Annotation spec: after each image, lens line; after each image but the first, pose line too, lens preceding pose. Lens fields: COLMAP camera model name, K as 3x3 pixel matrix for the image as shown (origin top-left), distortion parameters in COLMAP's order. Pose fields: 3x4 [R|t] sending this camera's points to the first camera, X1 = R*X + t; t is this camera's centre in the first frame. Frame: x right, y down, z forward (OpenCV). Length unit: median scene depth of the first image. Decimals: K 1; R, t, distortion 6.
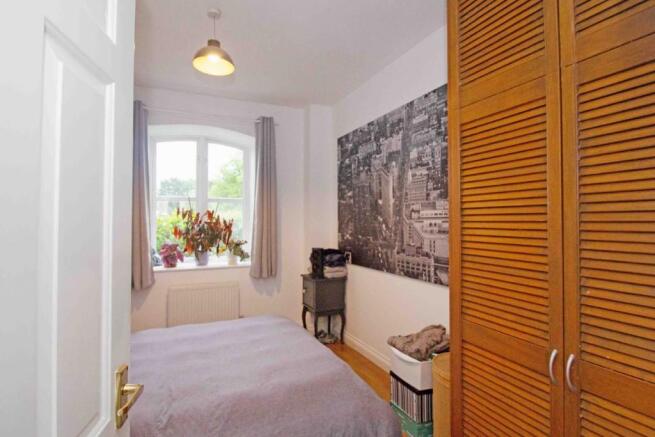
lens RADIAL K [[341.1, 0, 315.7], [0, 341.1, 214.4], [0, 0, 1]] dist [-0.000841, -0.000496]
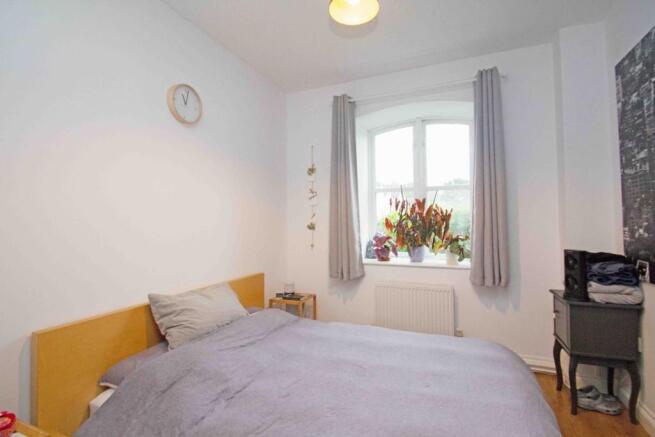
lens RADIAL K [[316.9, 0, 327.2], [0, 316.9, 210.5], [0, 0, 1]] dist [0.001275, -0.010884]
pose [[0.682747, -0.029739, -0.730049, 0.115739], [0.018811, 0.999556, -0.023125, 0.030595], [0.730413, 0.002055, 0.683003, 0.275325]]
